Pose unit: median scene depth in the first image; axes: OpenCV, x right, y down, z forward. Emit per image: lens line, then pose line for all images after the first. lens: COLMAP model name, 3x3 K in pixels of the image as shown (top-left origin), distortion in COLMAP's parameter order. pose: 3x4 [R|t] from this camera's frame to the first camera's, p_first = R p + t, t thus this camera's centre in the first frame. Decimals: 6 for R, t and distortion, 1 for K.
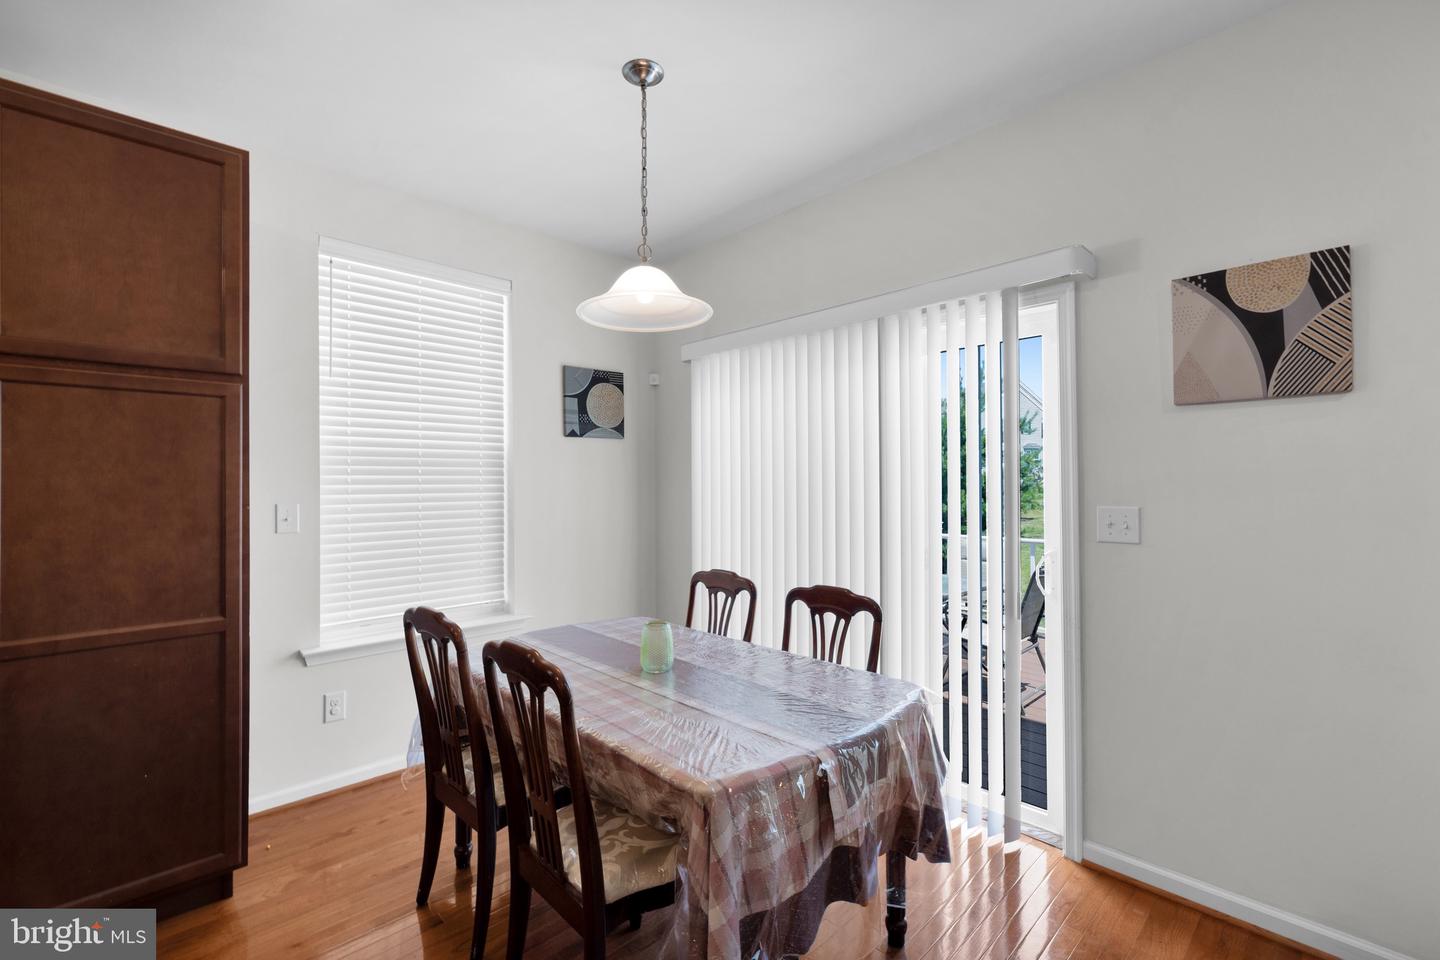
lens RADIAL K [[619.1, 0, 715.2], [0, 619.1, 481.3], [0, 0, 1]] dist [-0.004059, -0.000276]
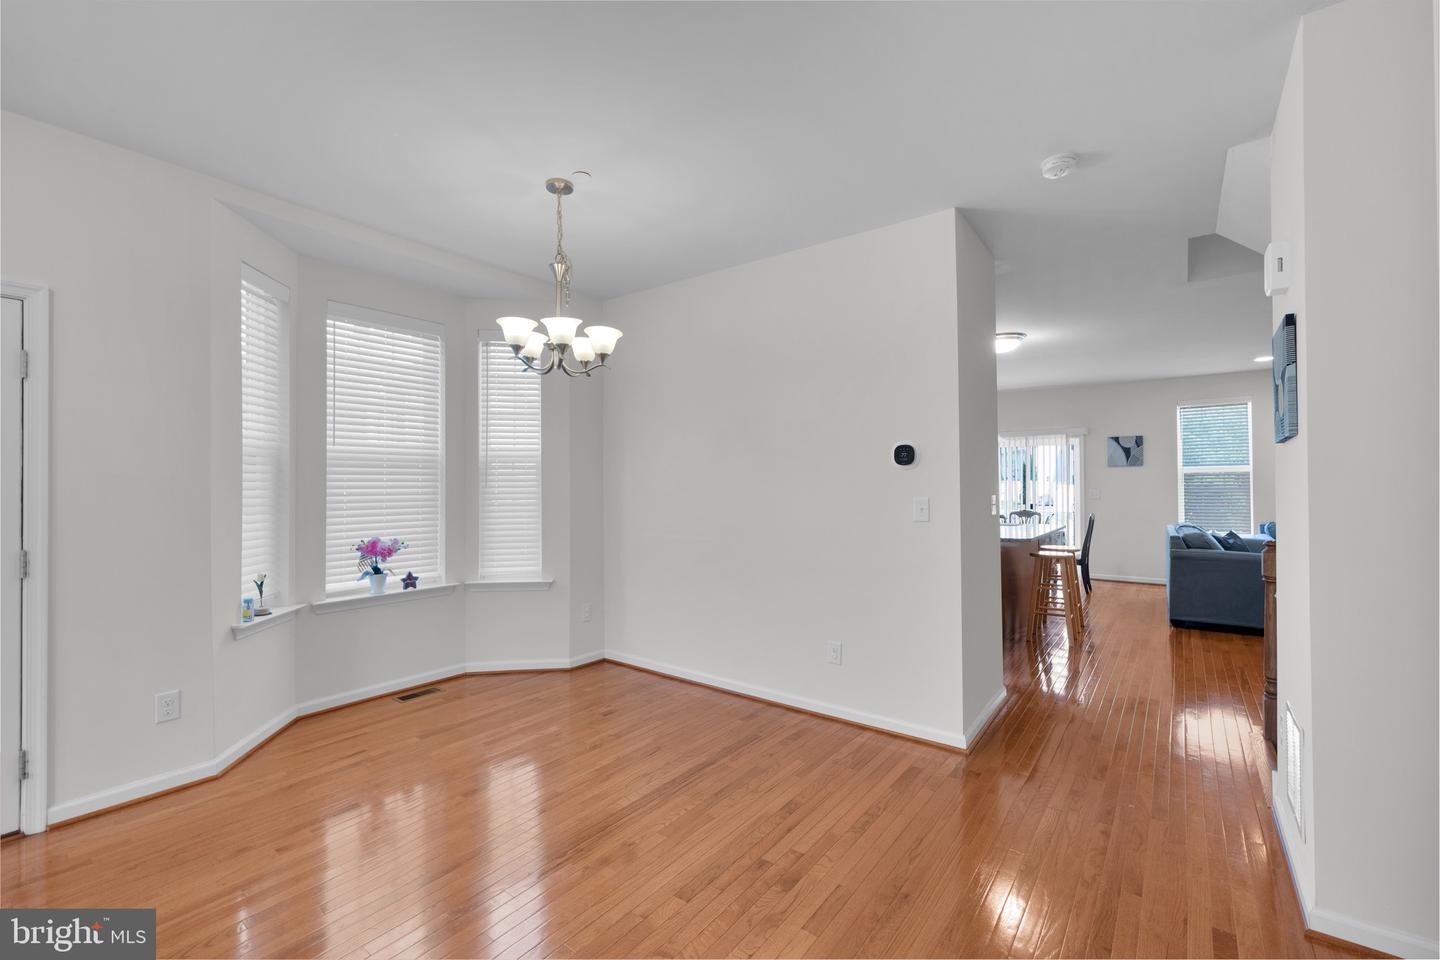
lens RADIAL K [[619.1, 0, 718.9], [0, 619.1, 478.5], [0, 0, 1]] dist [-0.004059, -0.000276]
pose [[0.985479, 0.001540, 0.169791, -2.748826], [-0.000893, 0.999992, -0.003888, -0.020476], [-0.169796, 0.003680, 0.985472, -2.876892]]
